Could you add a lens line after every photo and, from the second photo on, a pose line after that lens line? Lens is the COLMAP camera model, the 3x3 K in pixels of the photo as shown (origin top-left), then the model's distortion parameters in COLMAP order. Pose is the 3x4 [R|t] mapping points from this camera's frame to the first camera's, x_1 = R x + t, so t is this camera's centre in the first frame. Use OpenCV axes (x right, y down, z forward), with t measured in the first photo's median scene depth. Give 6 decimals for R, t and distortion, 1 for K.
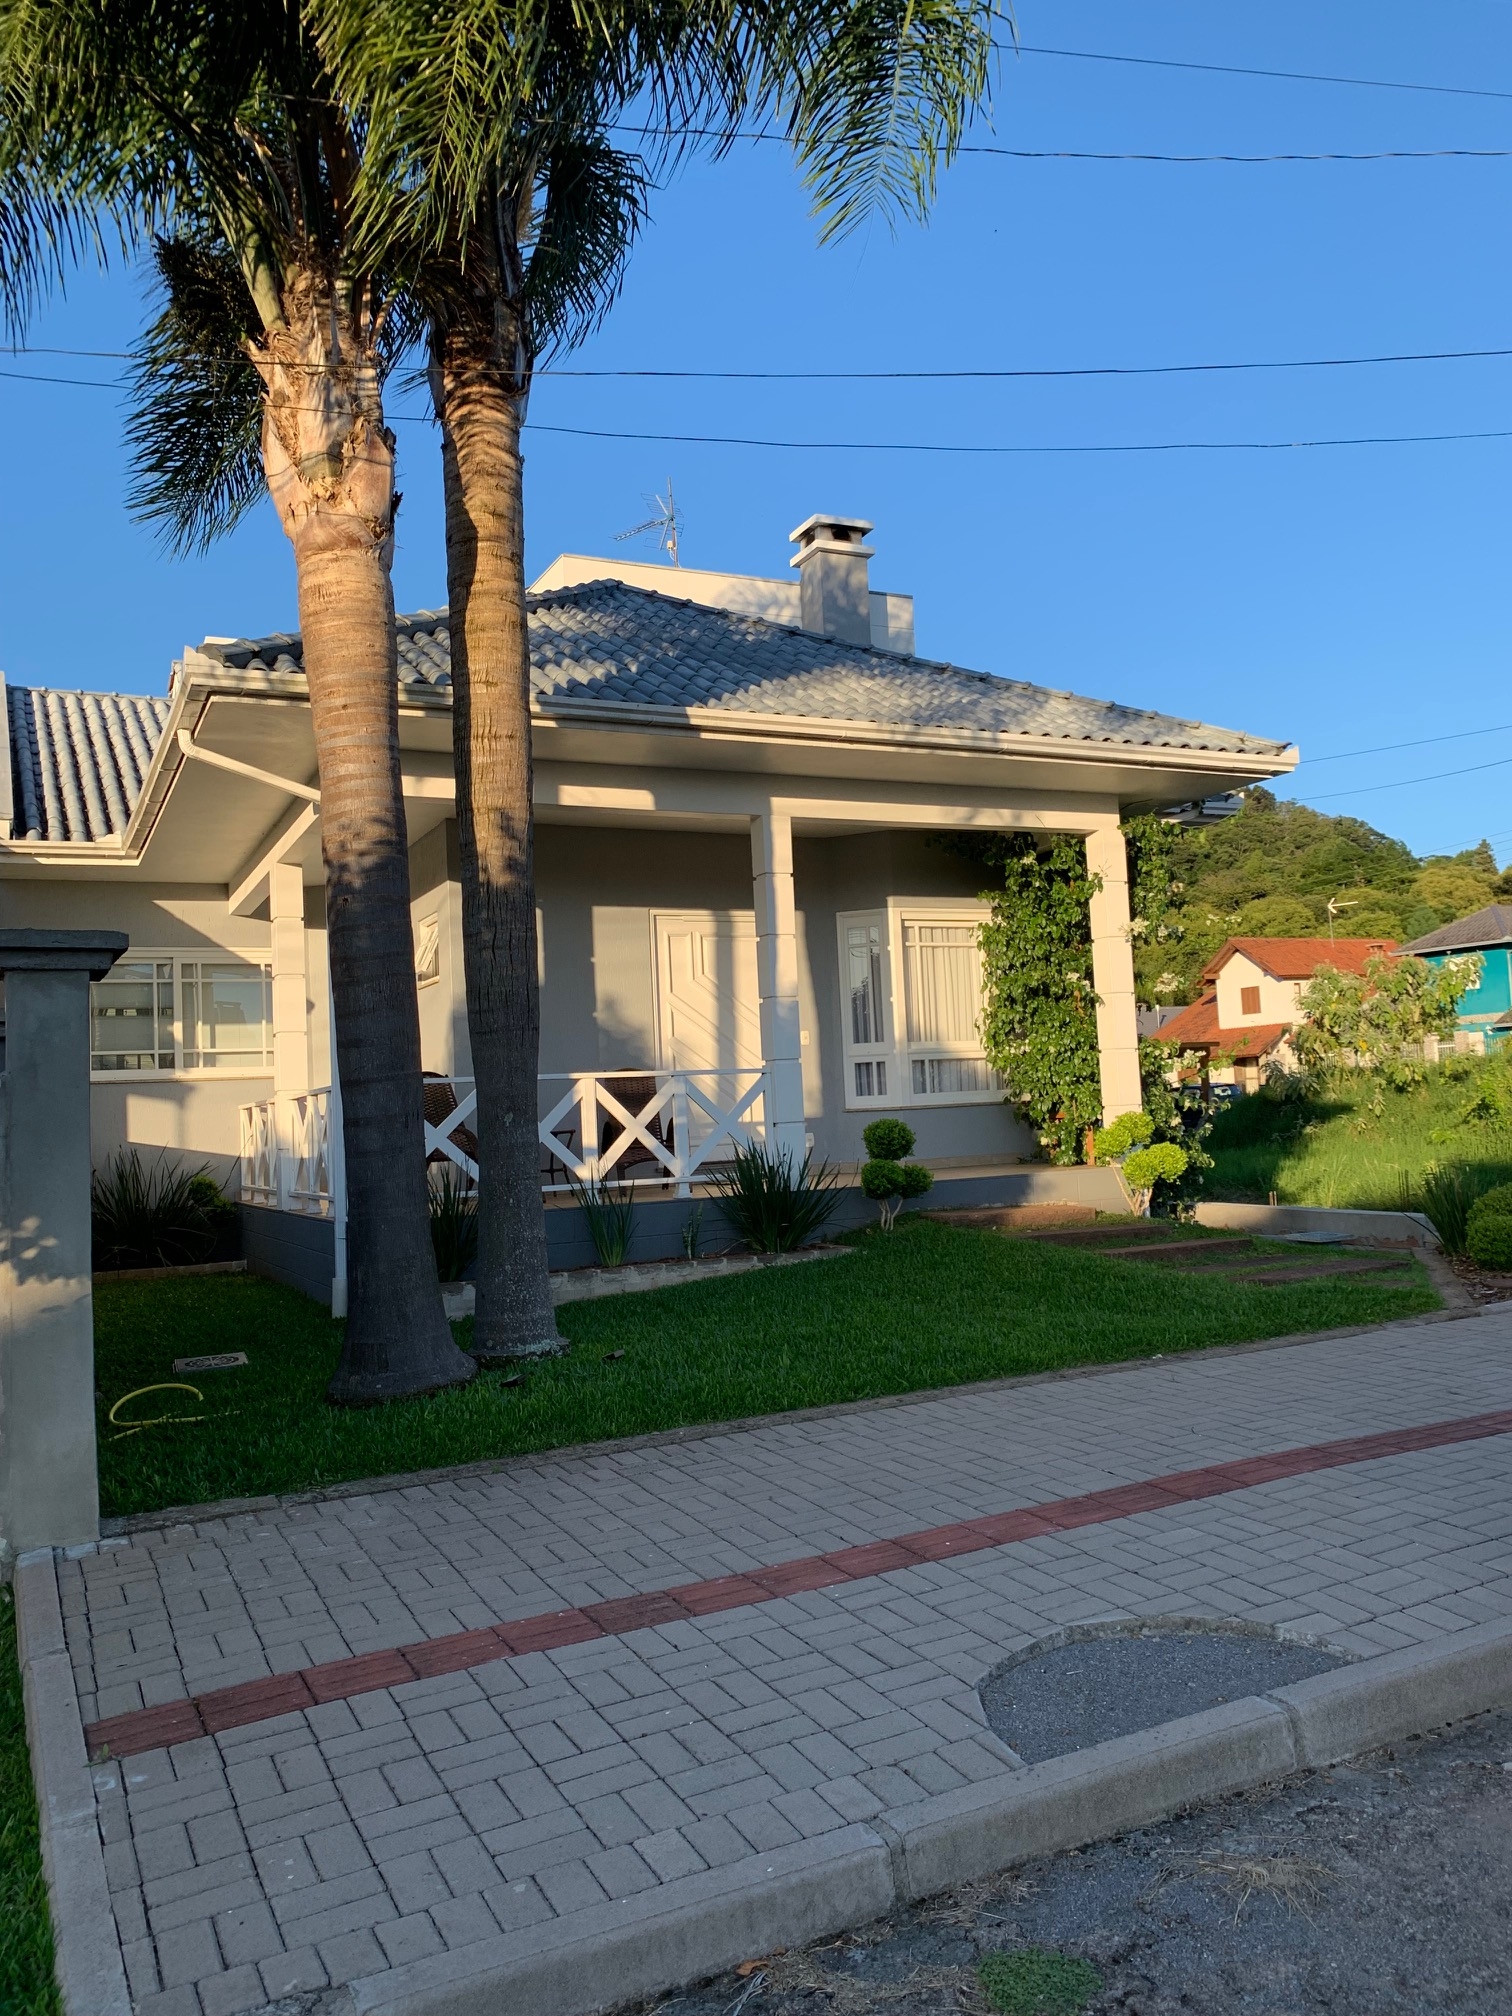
lens RADIAL K [[1512.3, 0, 758.0], [0, 1512.3, 1021.2], [0, 0, 1]] dist [0.132076, -0.236668]
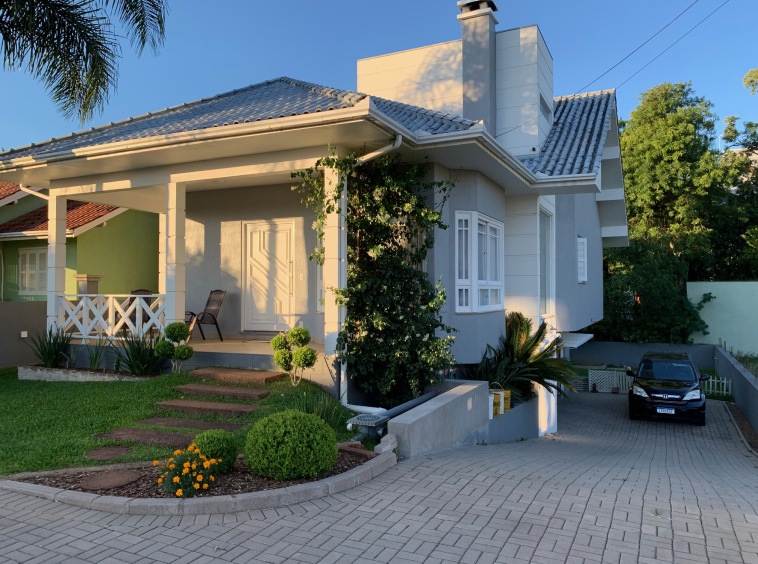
lens RADIAL K [[583.9, 0, 391.3], [0, 583.9, 282.3], [0, 0, 1]] dist [0.058590, -0.079287]
pose [[0.521601, 0.052926, -0.851547, 0.936329], [0.013953, 0.997411, 0.070538, -0.047367], [0.853076, -0.048675, 0.519512, 0.837219]]
